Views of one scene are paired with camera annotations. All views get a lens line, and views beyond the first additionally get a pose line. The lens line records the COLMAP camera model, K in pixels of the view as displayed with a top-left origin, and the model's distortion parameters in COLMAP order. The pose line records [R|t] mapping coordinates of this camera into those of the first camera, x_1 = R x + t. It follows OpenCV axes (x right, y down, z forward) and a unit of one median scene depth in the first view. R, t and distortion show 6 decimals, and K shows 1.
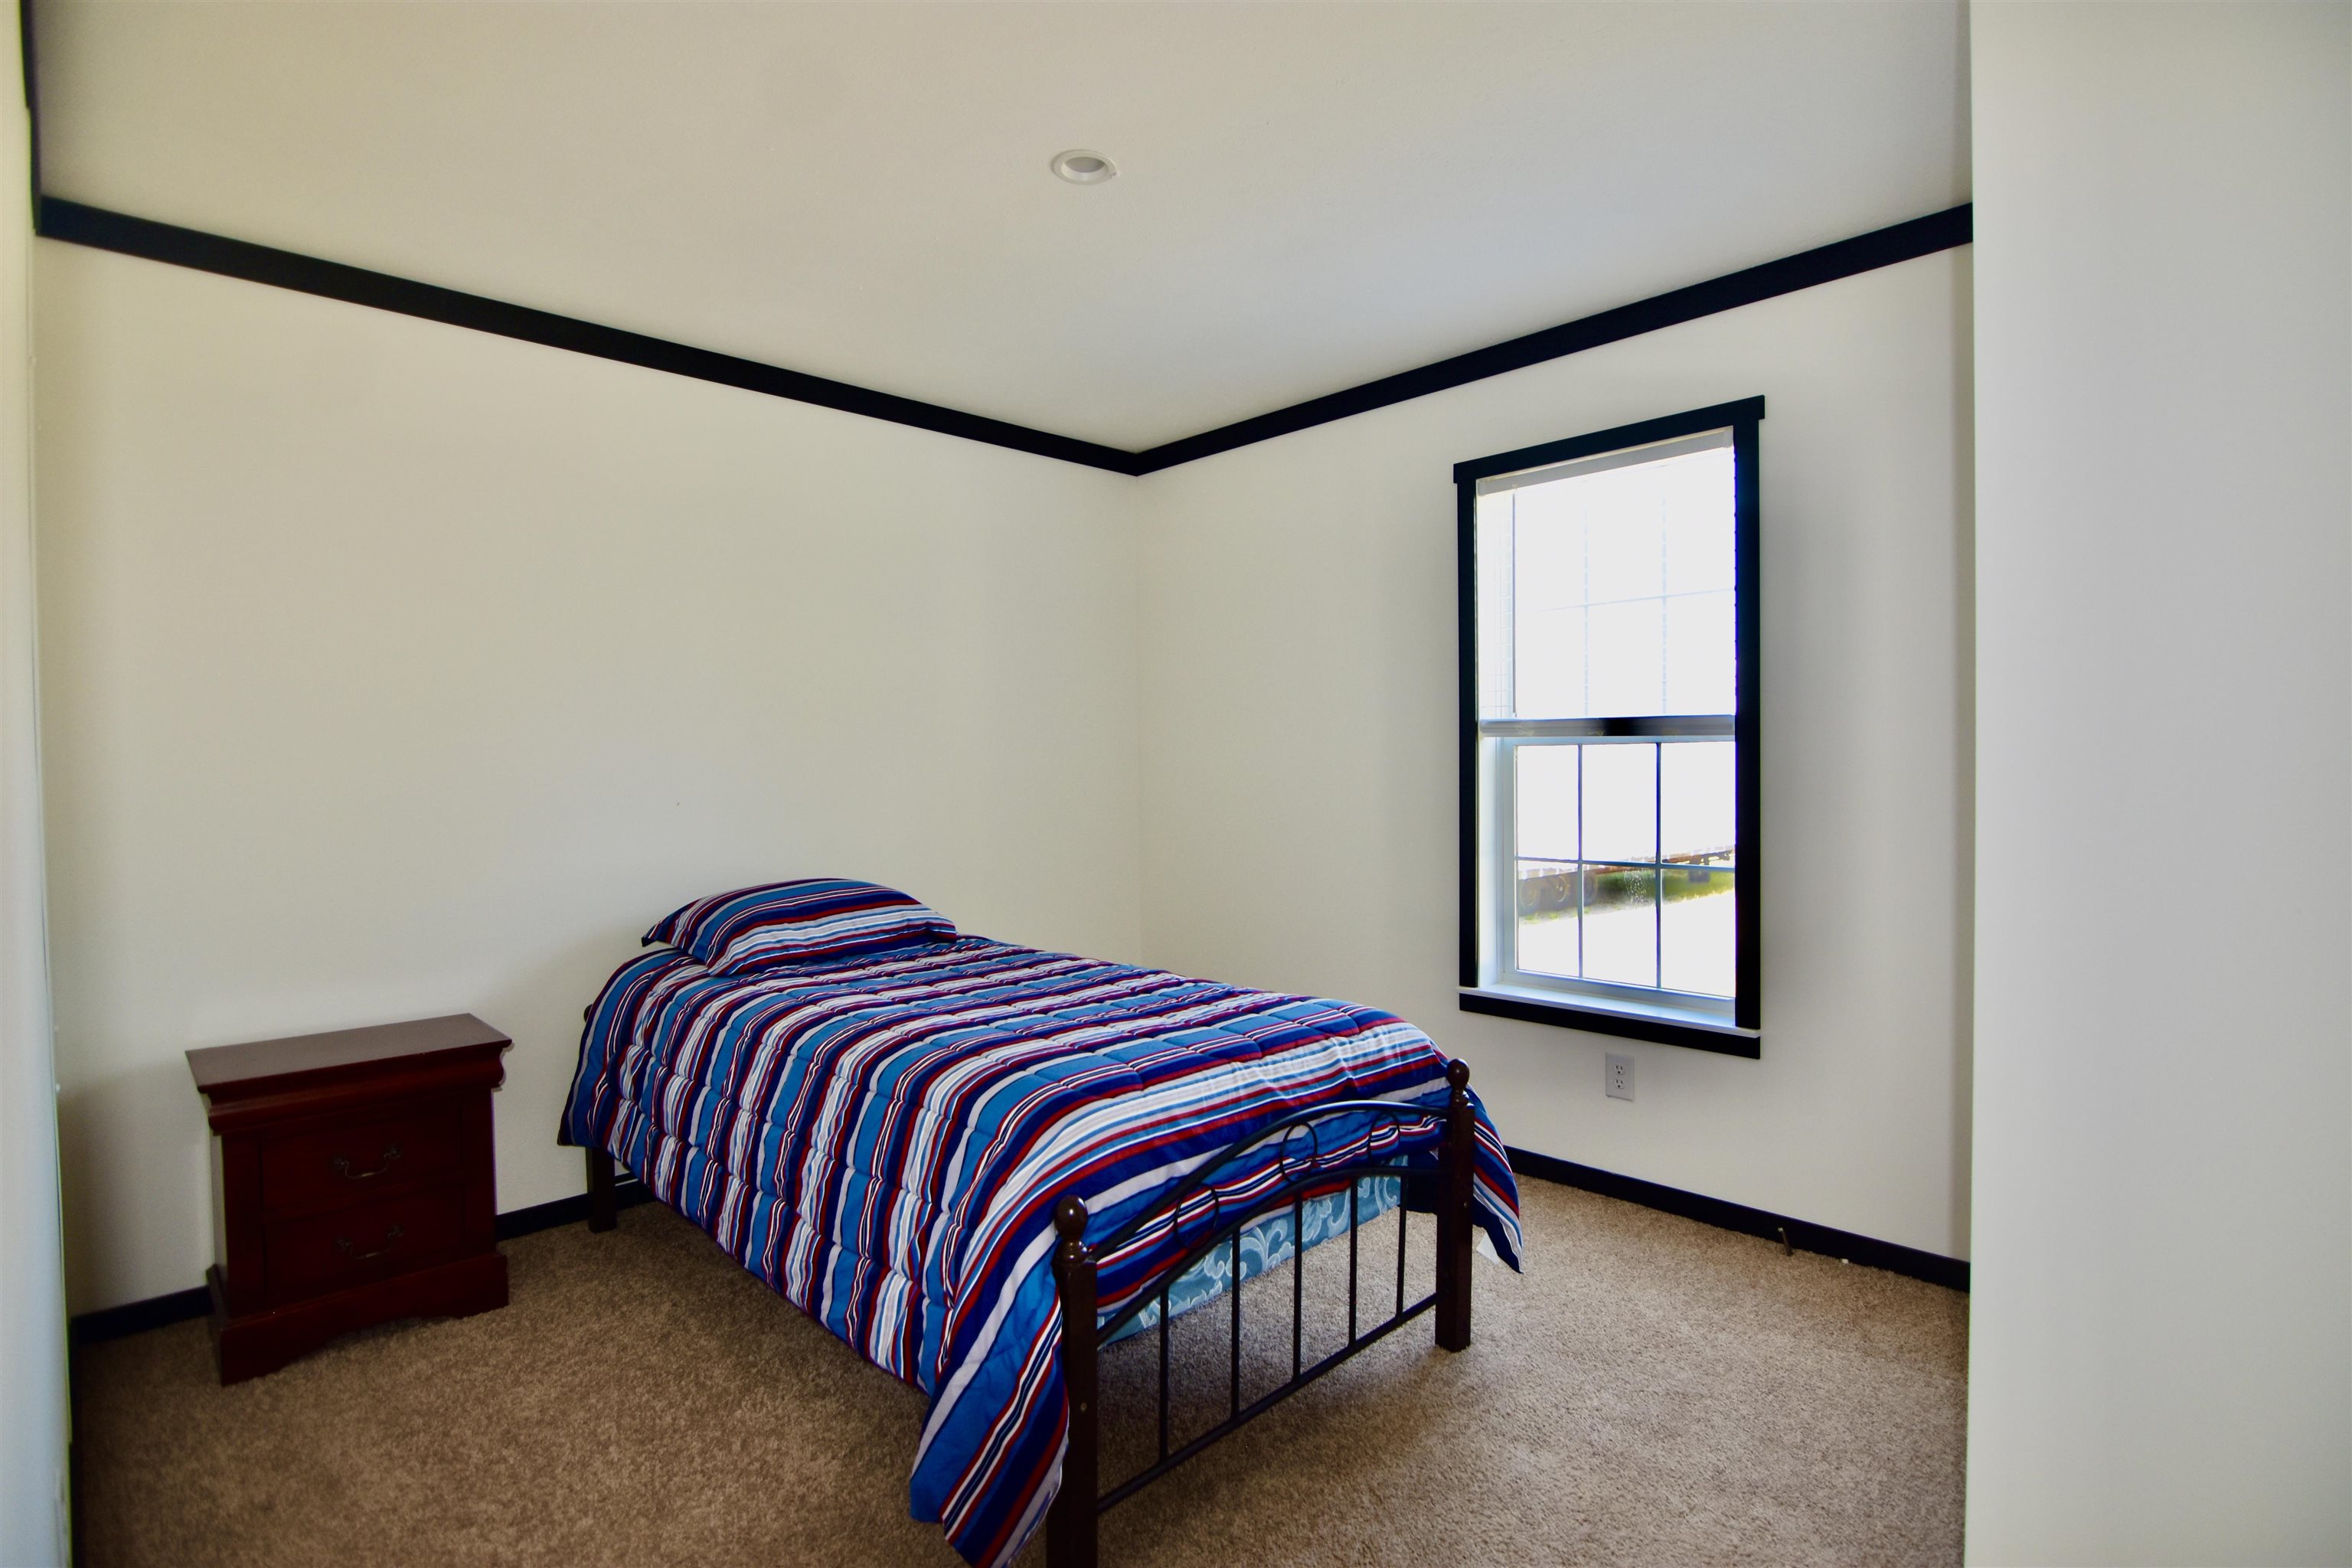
lens RADIAL K [[1144.0, 0, 1176.7], [0, 1144.0, 775.8], [0, 0, 1]] dist [-0.008412, -0.008629]
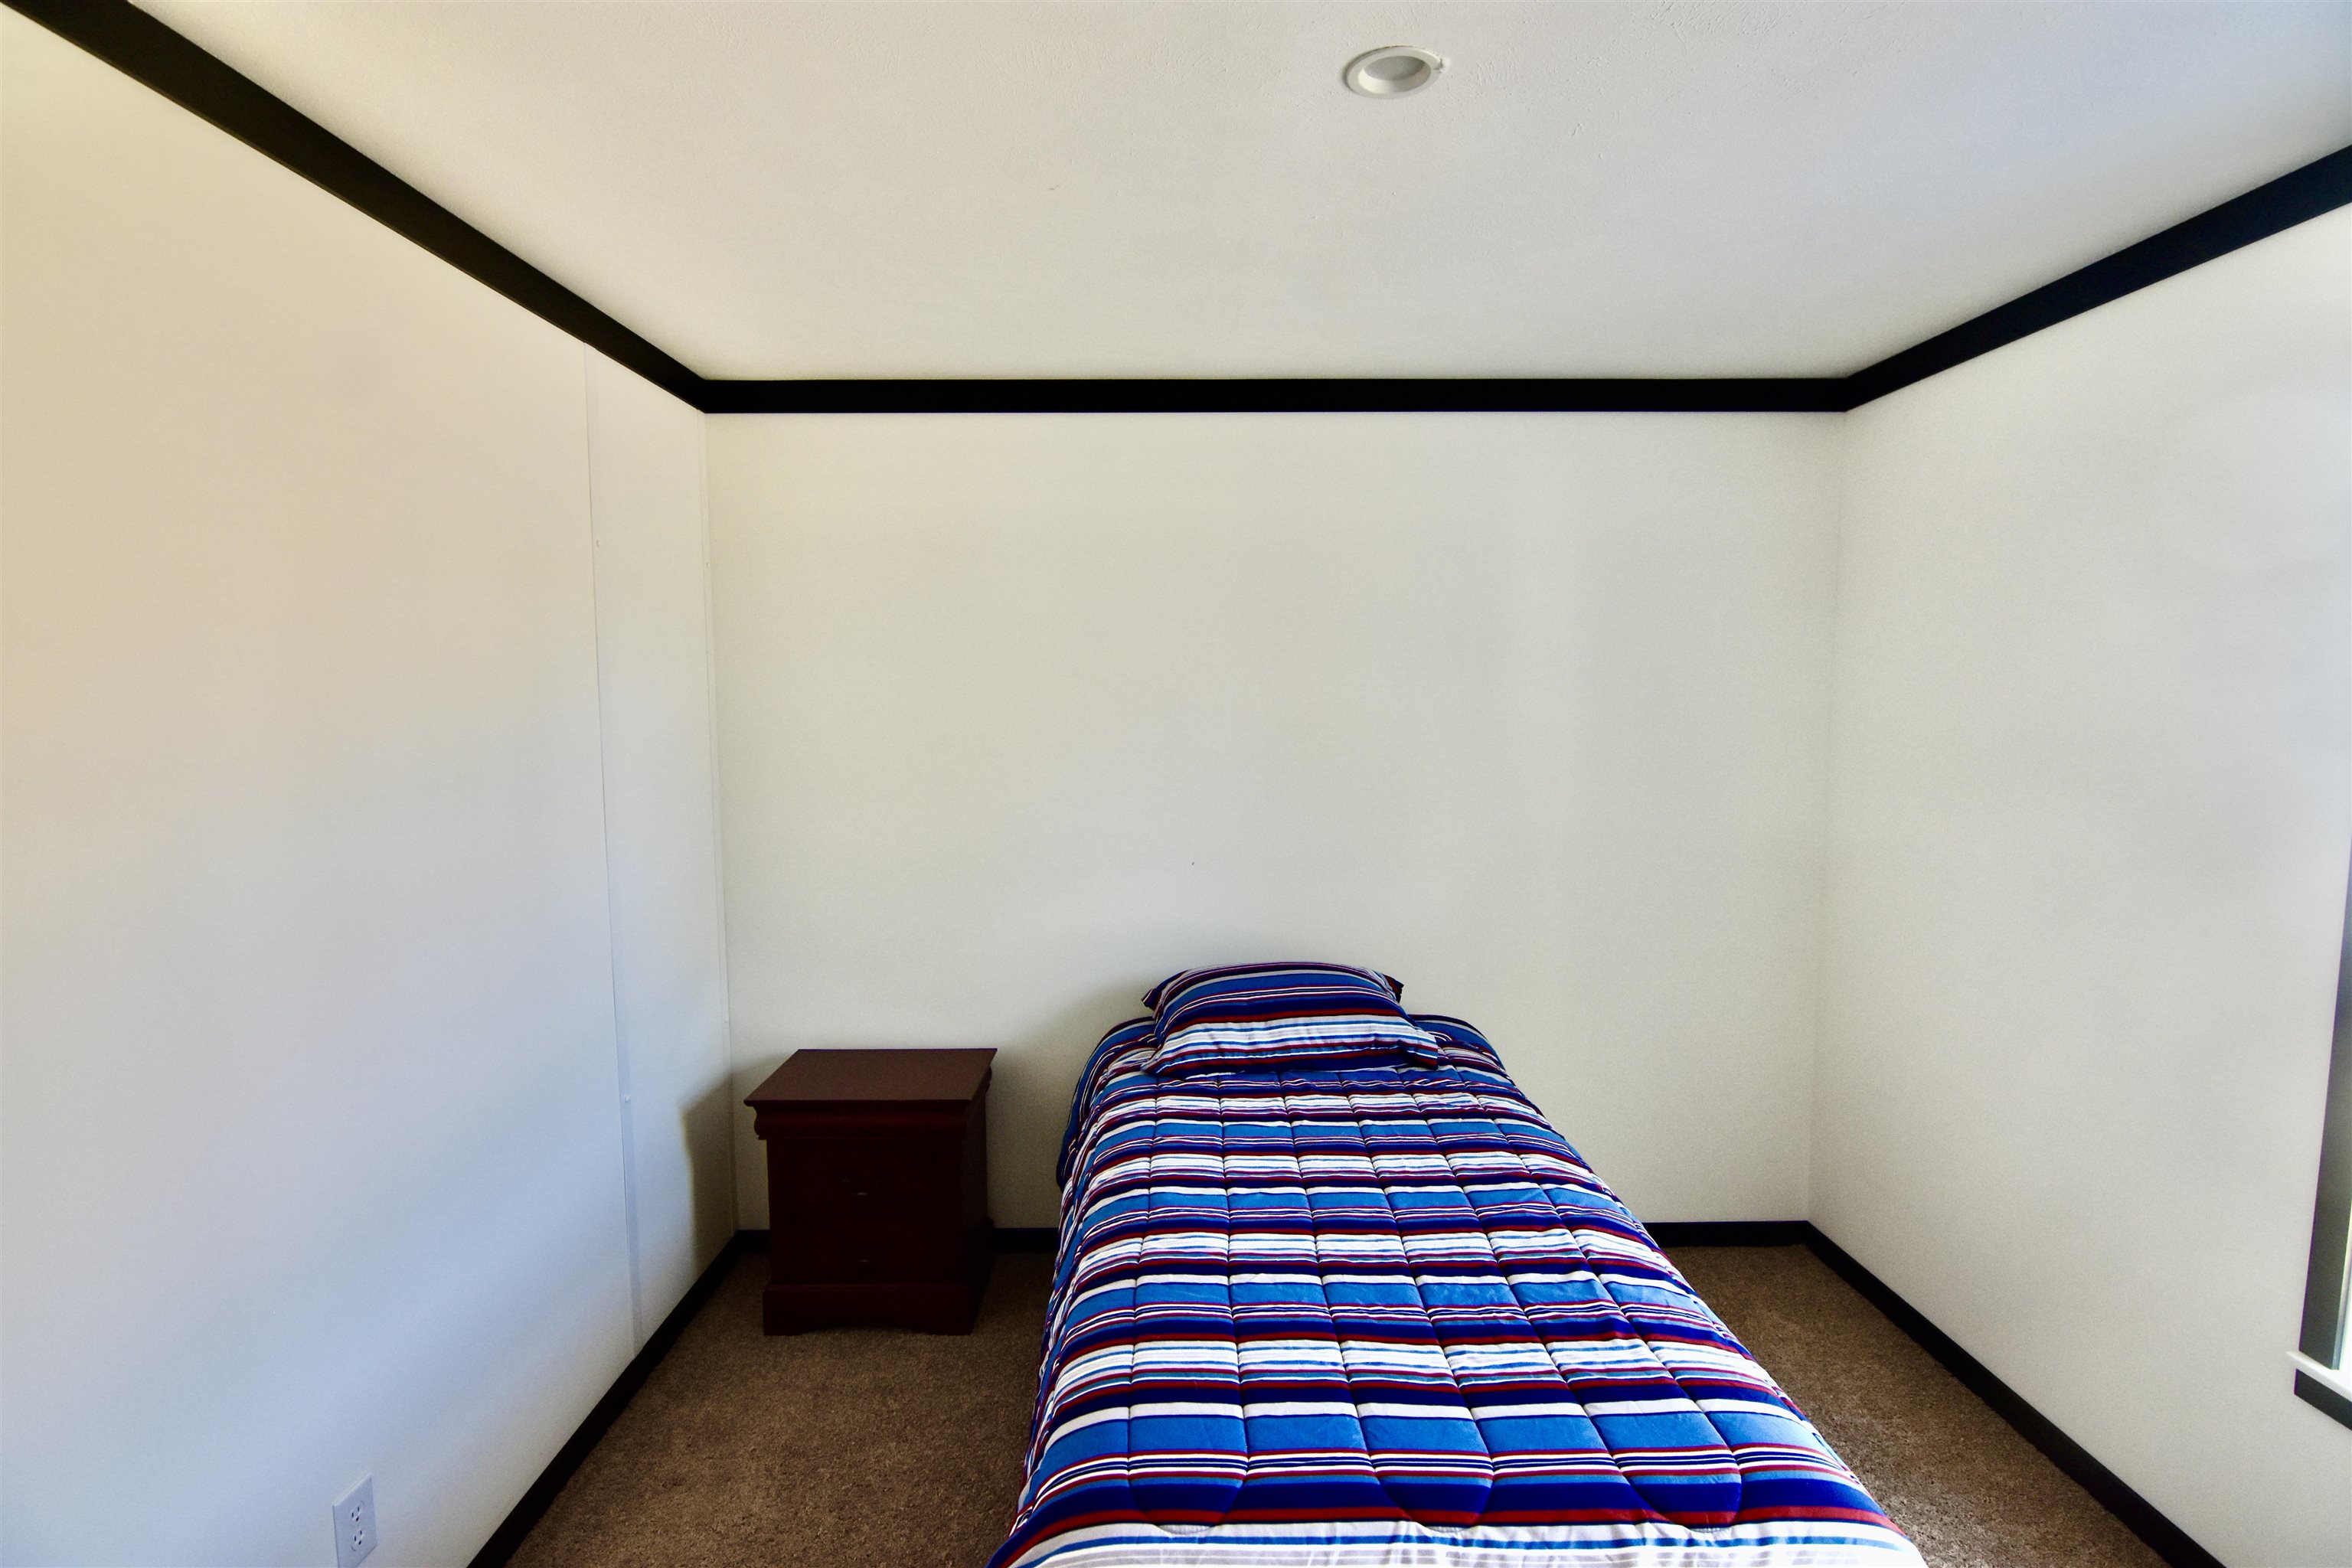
lens RADIAL K [[1144.0, 0, 1179.8], [0, 1144.0, 790.1], [0, 0, 1]] dist [-0.008412, -0.008629]
pose [[0.725307, 0.067892, -0.685070, 0.243426], [-0.011559, 0.996186, 0.086487, -0.135474], [0.688329, -0.054811, 0.723325, 0.330231]]
